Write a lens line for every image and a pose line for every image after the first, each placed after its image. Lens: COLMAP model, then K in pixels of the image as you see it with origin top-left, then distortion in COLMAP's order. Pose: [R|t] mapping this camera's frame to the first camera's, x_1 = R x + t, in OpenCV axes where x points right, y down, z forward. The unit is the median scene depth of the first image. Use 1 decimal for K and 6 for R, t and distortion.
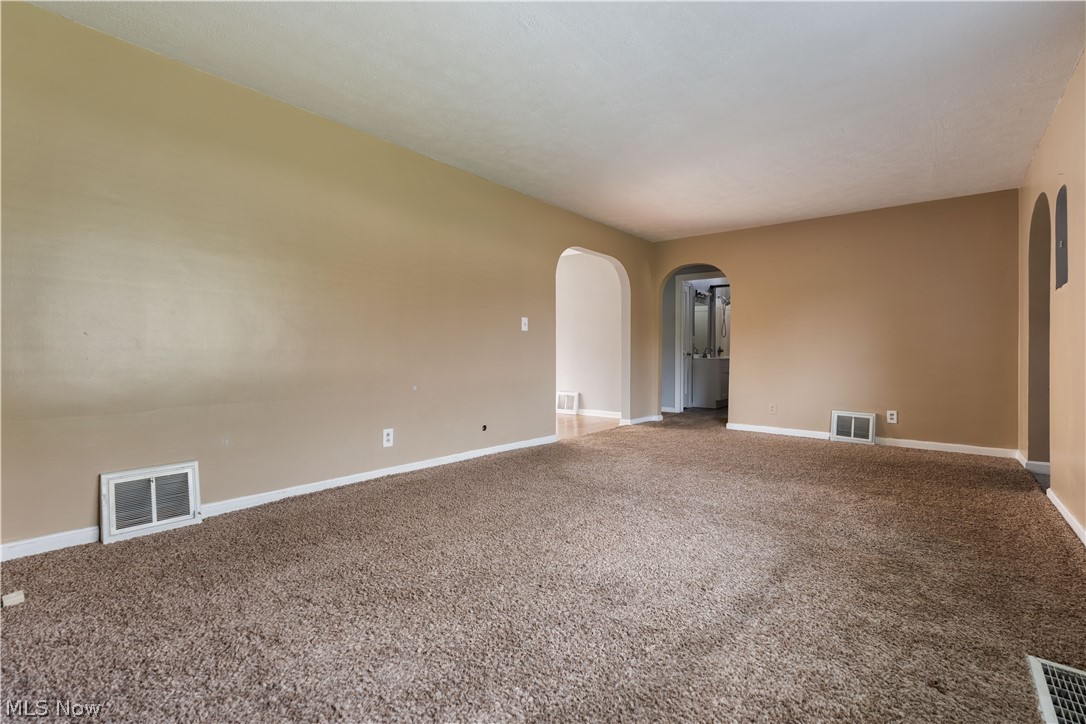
lens RADIAL K [[485.4, 0, 542.4], [0, 485.4, 360.1], [0, 0, 1]] dist [-0.004031, -0.000297]
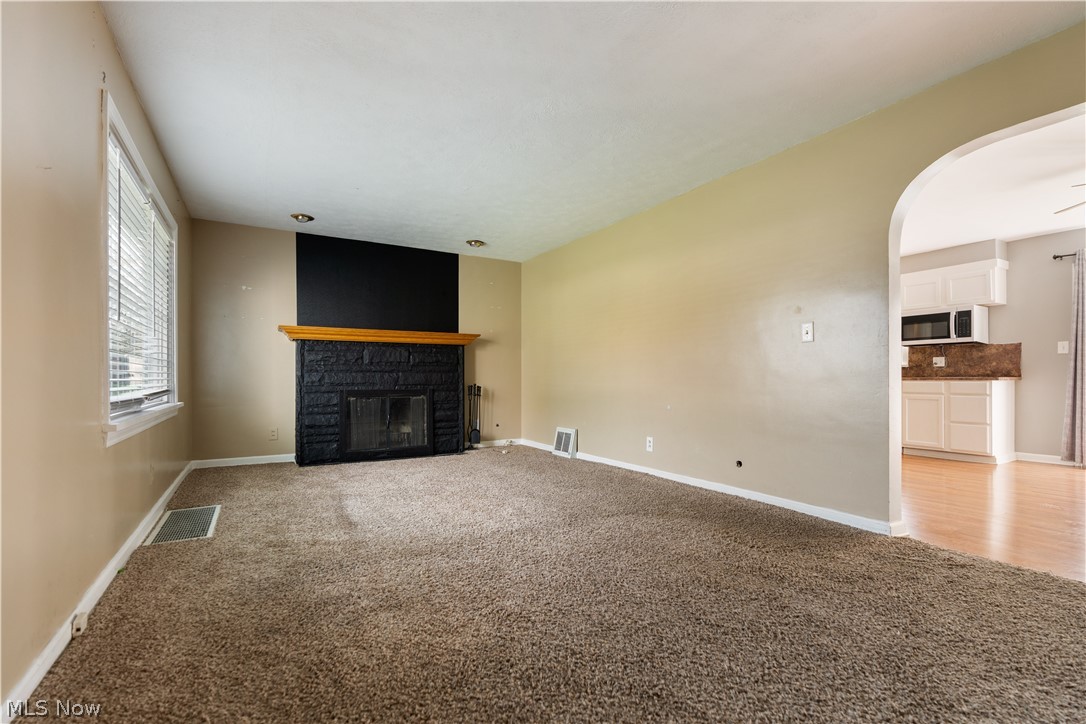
lens RADIAL K [[496.2, 0, 544.6], [0, 496.2, 377.7], [0, 0, 1]] dist [-0.002111, 0.000065]
pose [[-0.339720, -0.009471, -0.940479, 0.977798], [-0.017346, 0.999842, -0.003804, -0.001884], [0.940367, 0.015021, -0.339831, 1.172241]]
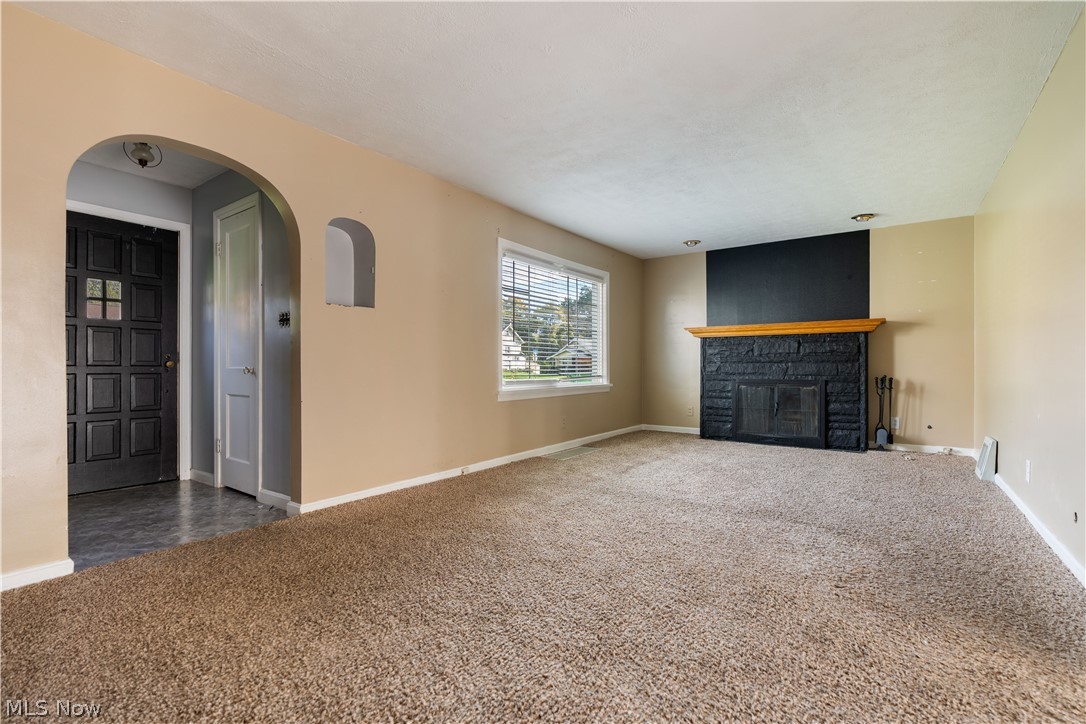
lens RADIAL K [[494.2, 0, 543.6], [0, 494.2, 365.0], [0, 0, 1]] dist [-0.002202, -0.000140]
pose [[-0.997514, -0.007943, -0.070026, 0.566153], [-0.008896, 0.999872, 0.013307, -0.024757], [0.069911, 0.013897, -0.997456, 1.772916]]
